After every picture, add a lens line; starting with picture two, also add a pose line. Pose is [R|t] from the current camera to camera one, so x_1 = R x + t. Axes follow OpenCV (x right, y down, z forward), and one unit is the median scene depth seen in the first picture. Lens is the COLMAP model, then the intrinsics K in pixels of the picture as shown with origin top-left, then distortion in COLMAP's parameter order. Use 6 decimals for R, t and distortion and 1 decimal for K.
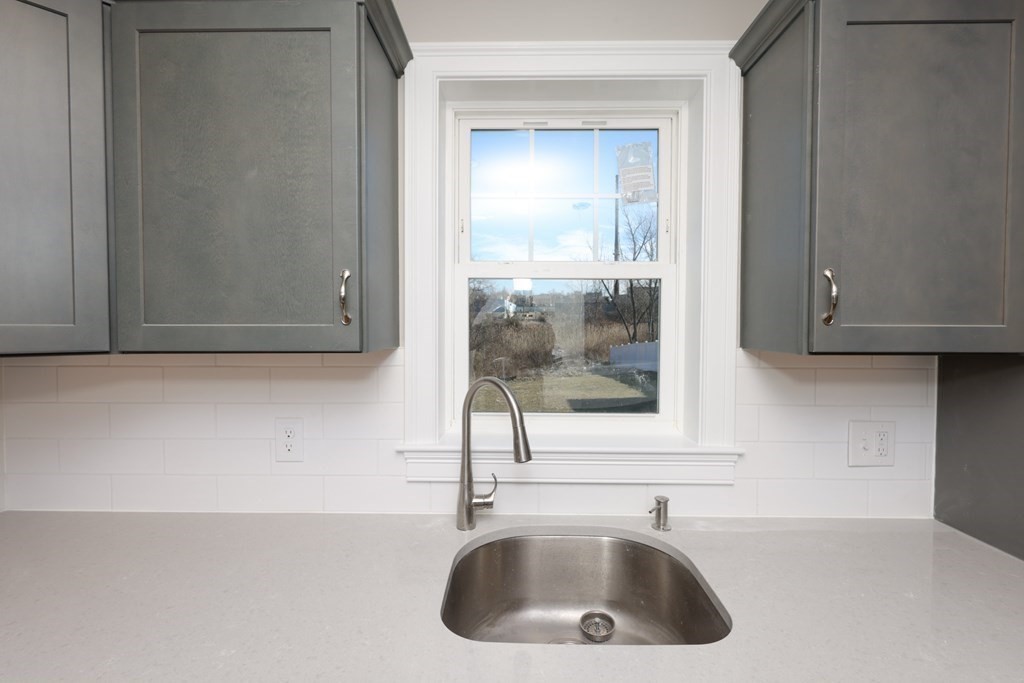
lens RADIAL K [[467.8, 0, 510.1], [0, 467.8, 338.3], [0, 0, 1]] dist [-0.001006, -0.000483]
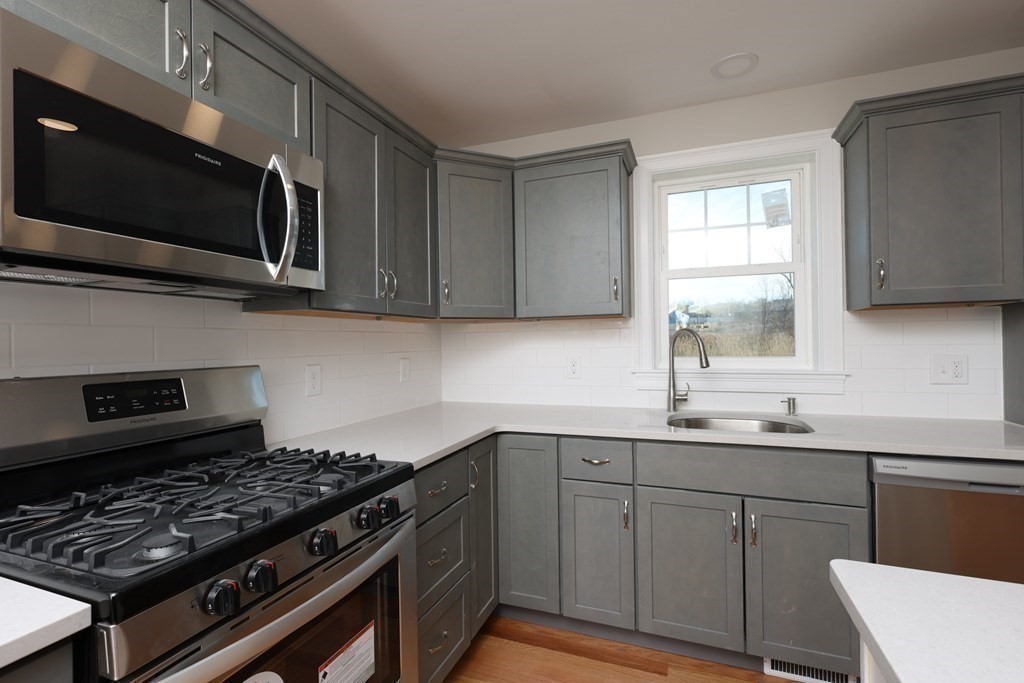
lens RADIAL K [[467.8, 0, 516.9], [0, 467.8, 339.4], [0, 0, 1]] dist [-0.001006, -0.000483]
pose [[0.942418, -0.019963, -0.333840, -0.050115], [0.010452, 0.999487, -0.030262, 0.160083], [0.334273, 0.025030, 0.942144, -0.933602]]
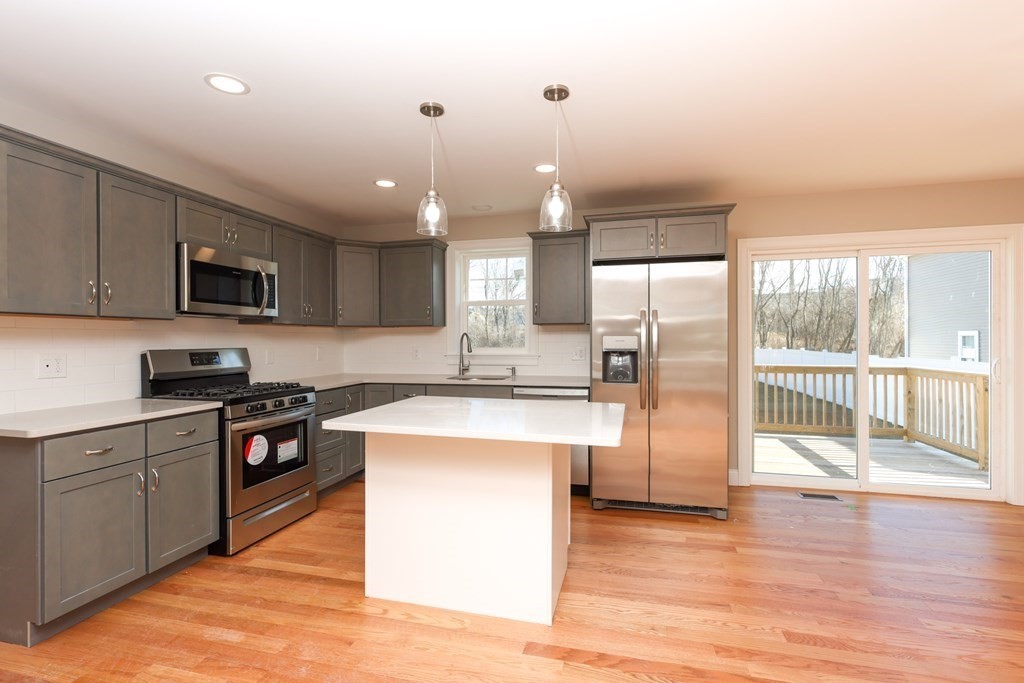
lens RADIAL K [[467.8, 0, 517.5], [0, 467.8, 335.7], [0, 0, 1]] dist [-0.001006, -0.000483]
pose [[0.974974, -0.009046, -0.222137, 1.109601], [0.002819, 0.999595, -0.028330, 0.193958], [0.222303, 0.026995, 0.974604, -2.378923]]
